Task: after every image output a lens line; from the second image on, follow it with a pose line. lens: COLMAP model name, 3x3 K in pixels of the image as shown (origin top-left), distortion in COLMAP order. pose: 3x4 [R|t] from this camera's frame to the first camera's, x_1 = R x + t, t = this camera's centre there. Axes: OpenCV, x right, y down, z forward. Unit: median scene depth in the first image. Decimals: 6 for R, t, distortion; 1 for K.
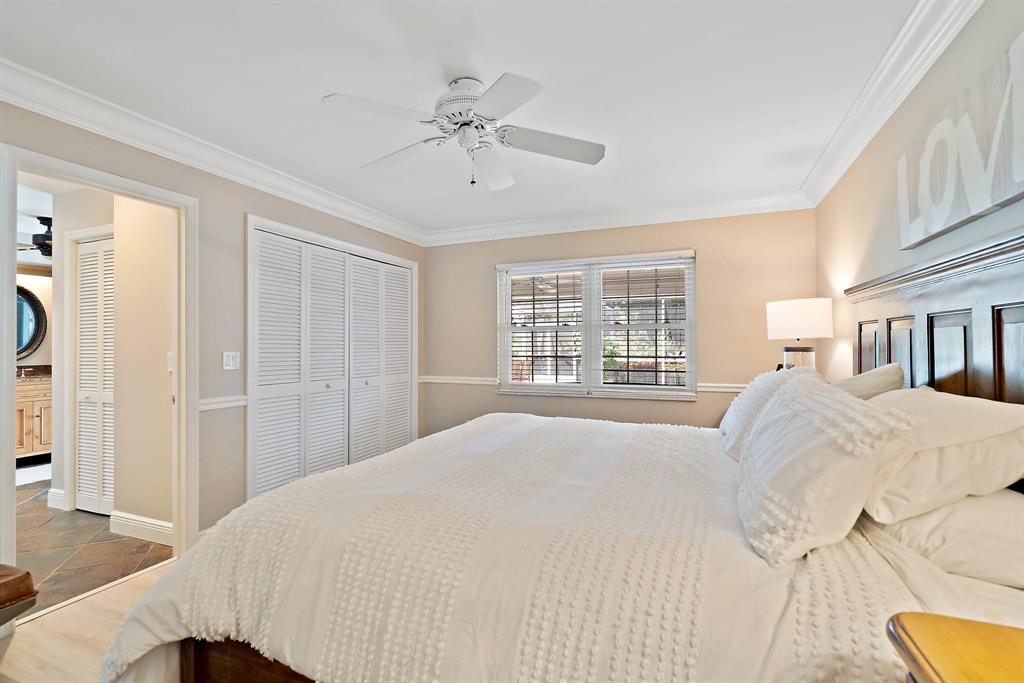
lens RADIAL K [[471.5, 0, 509.3], [0, 471.5, 341.0], [0, 0, 1]] dist [0.002155, 0.000815]
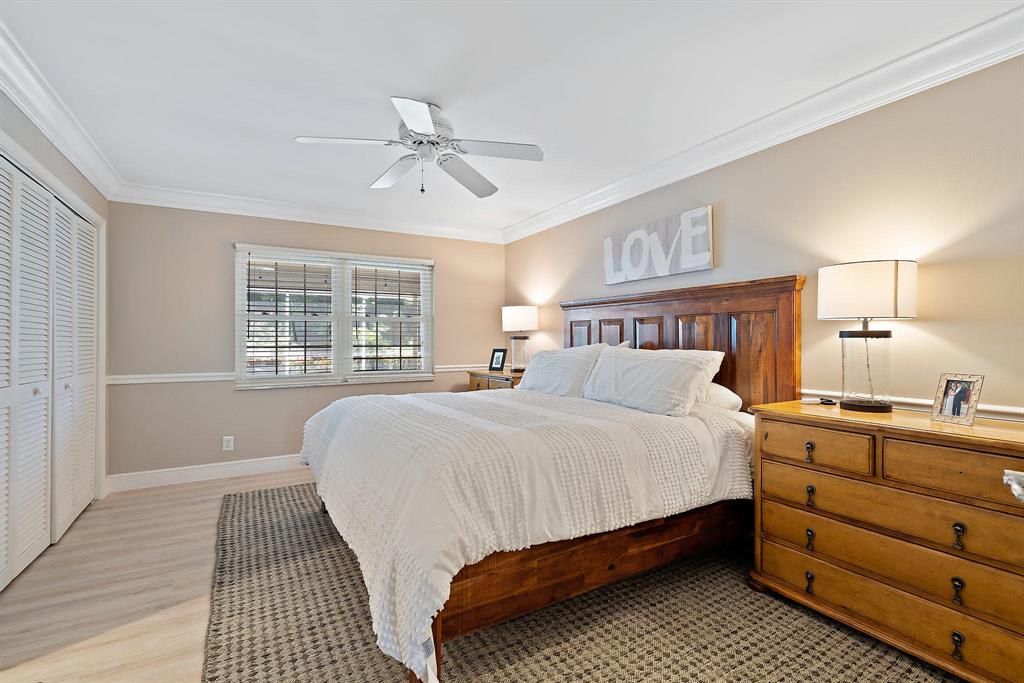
lens RADIAL K [[471.5, 0, 522.3], [0, 471.5, 340.6], [0, 0, 1]] dist [0.002155, 0.000815]
pose [[0.596153, 0.001168, 0.802870, -0.462734], [-0.004069, 0.999990, 0.001566, 0.018010], [-0.802860, -0.004201, 0.596152, 0.052381]]
